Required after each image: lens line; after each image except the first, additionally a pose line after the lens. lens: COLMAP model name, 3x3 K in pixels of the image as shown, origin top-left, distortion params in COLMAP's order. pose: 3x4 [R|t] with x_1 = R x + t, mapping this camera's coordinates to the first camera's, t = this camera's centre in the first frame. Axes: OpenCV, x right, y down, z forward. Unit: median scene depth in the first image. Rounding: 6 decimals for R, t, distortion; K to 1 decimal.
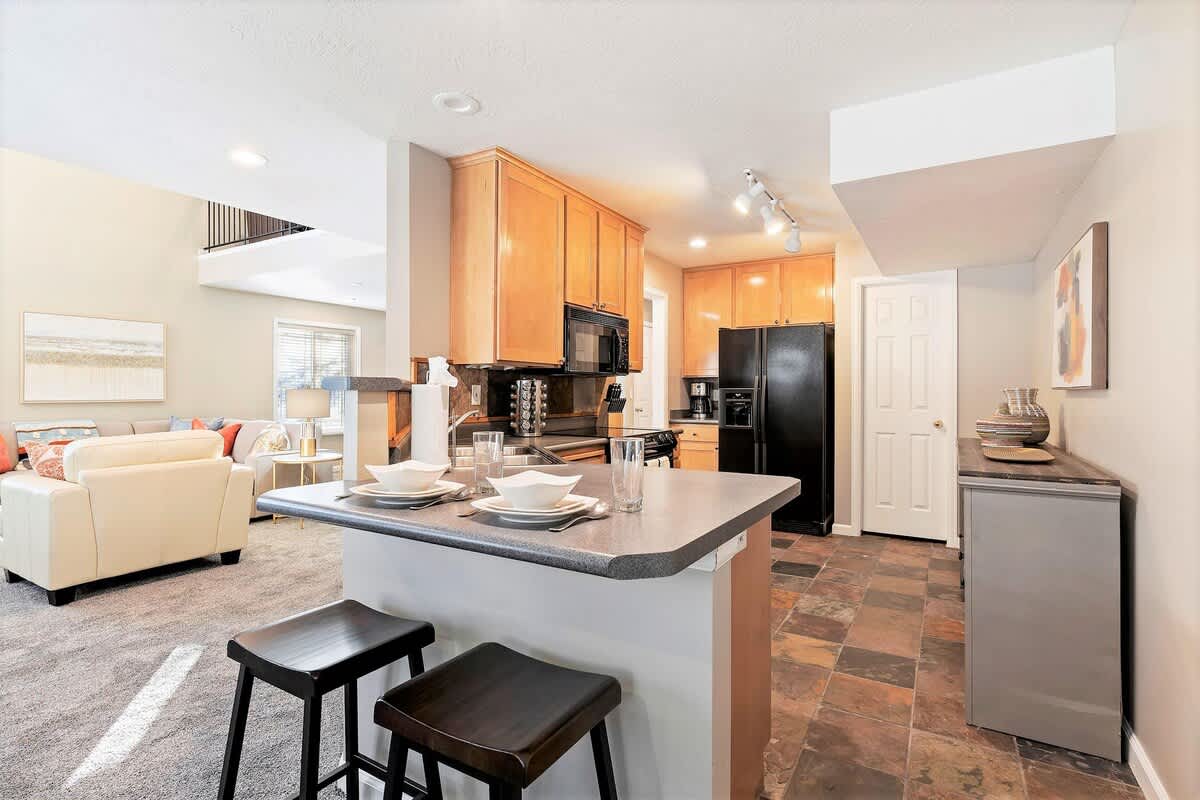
lens RADIAL K [[584.6, 0, 595.8], [0, 584.6, 395.6], [0, 0, 1]] dist [0.003307, 0.000163]
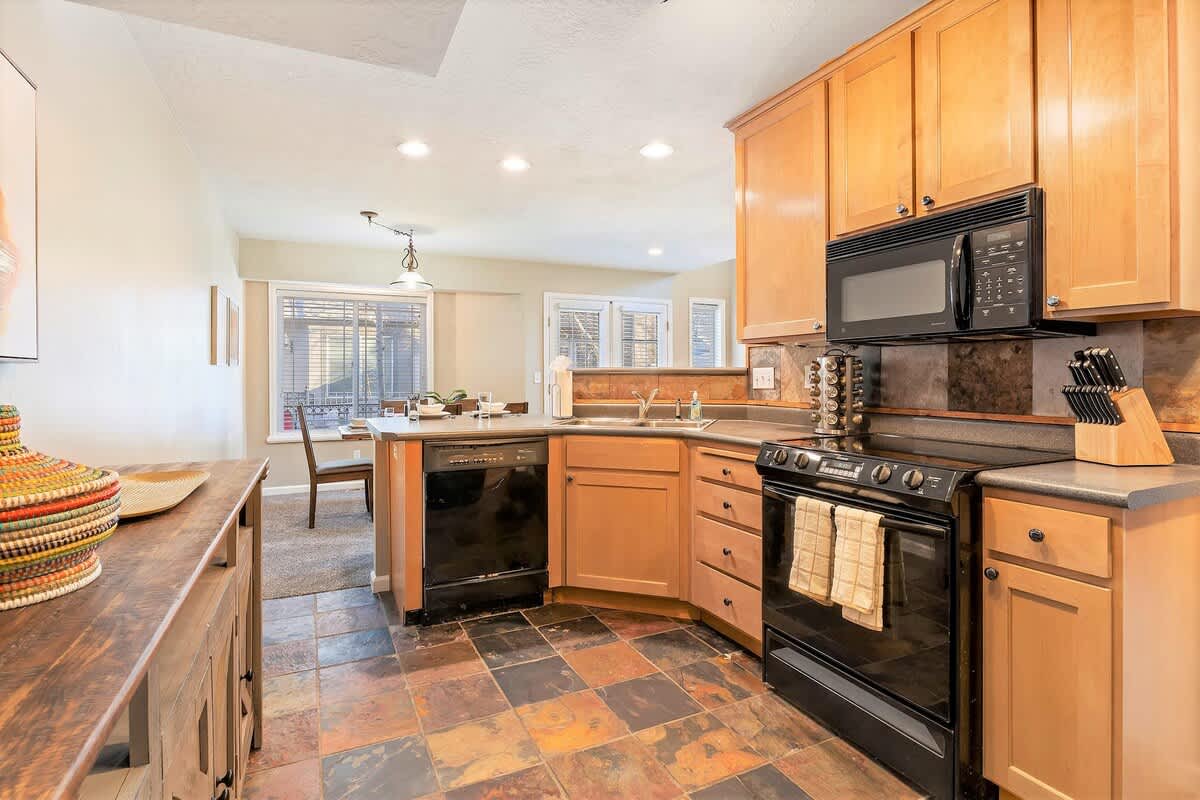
lens RADIAL K [[584.6, 0, 599.9], [0, 584.6, 396.6], [0, 0, 1]] dist [0.003307, 0.000163]
pose [[-0.545262, 0.008062, -0.838227, 0.872809], [0.000919, 0.999959, 0.009020, 0.017541], [0.838265, 0.004148, -0.545247, 1.529051]]
